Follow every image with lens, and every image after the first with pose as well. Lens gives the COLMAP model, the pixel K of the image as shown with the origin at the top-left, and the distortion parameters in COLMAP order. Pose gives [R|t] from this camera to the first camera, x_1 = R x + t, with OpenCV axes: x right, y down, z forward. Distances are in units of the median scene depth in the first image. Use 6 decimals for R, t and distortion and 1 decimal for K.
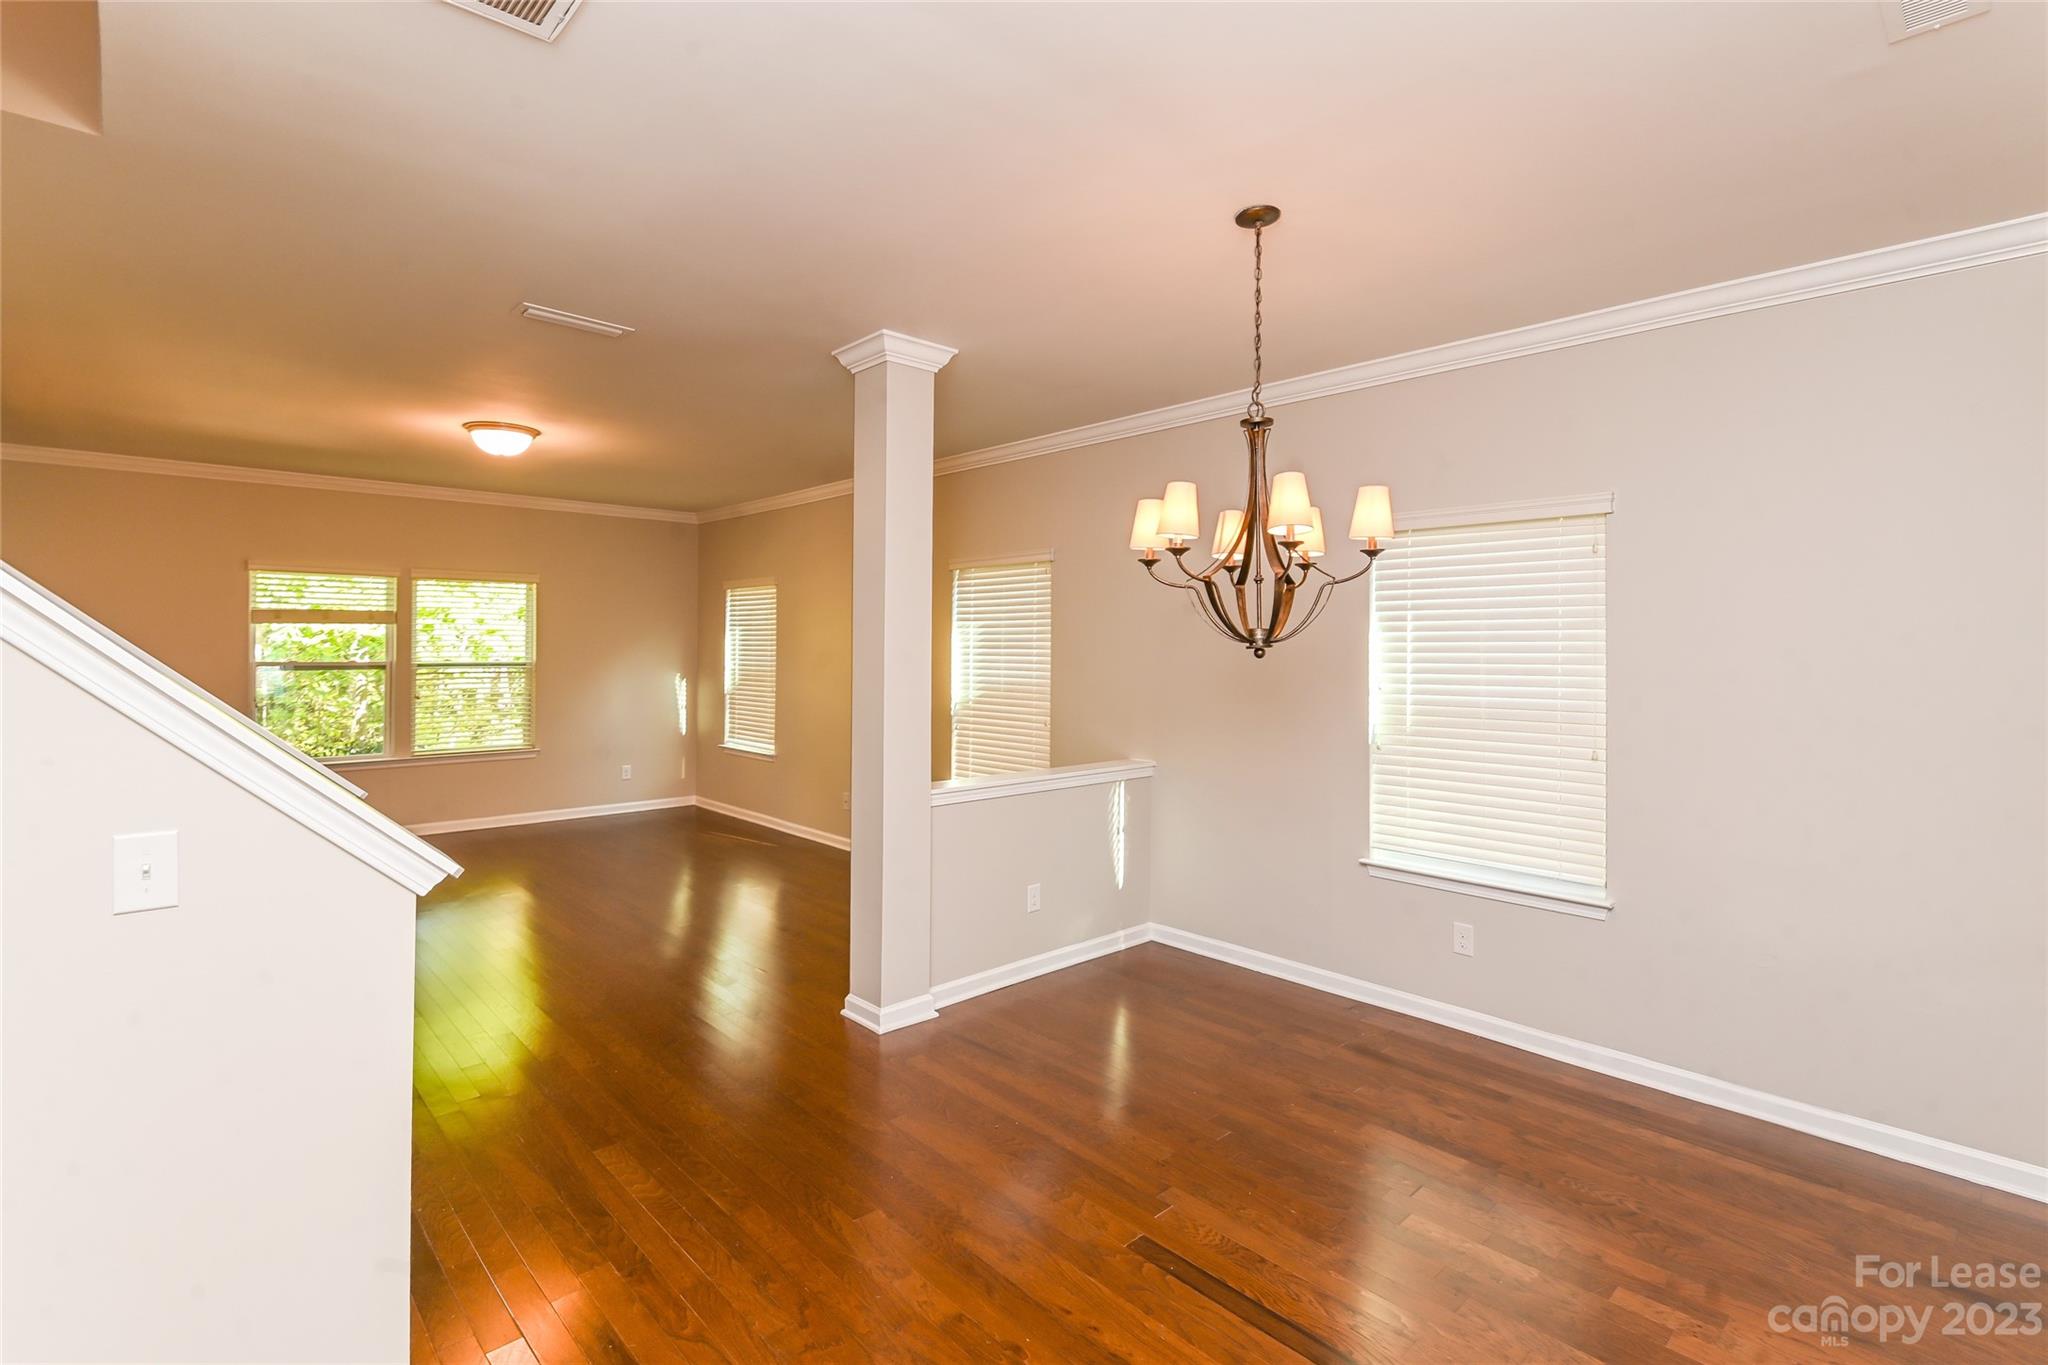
lens RADIAL K [[961.4, 0, 1002.8], [0, 961.4, 645.6], [0, 0, 1]] dist [0.002954, 0.000175]
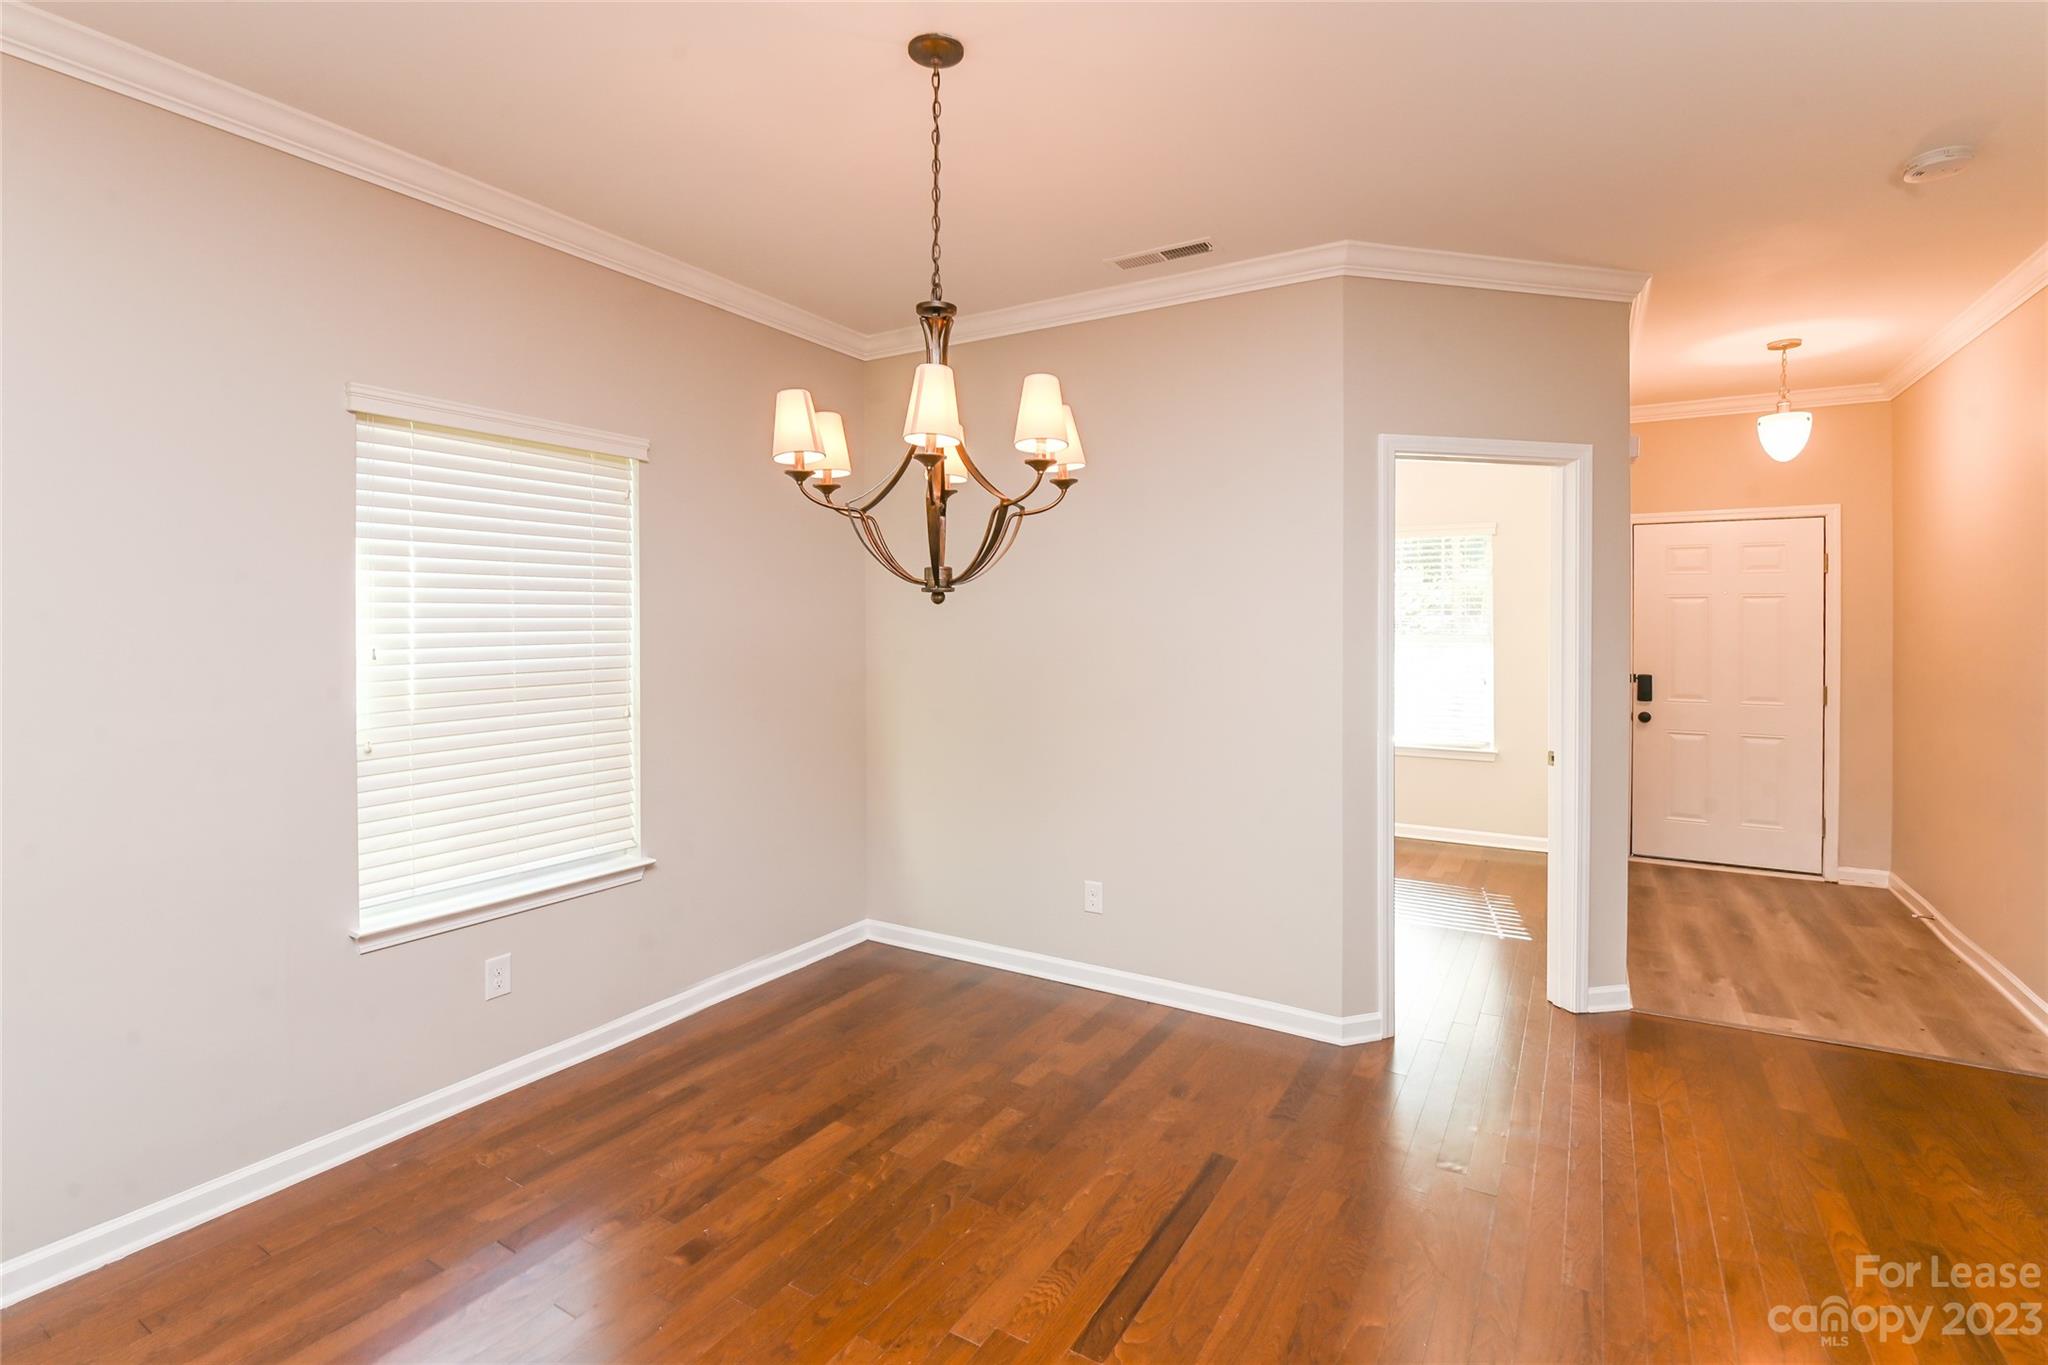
lens RADIAL K [[961.4, 0, 1016.4], [0, 961.4, 639.4], [0, 0, 1]] dist [0.002954, 0.000175]
pose [[-0.293324, -0.021078, 0.955781, -0.423318], [-0.003691, 0.999774, 0.020916, 0.020596], [-0.956006, 0.002607, -0.293336, 0.947764]]
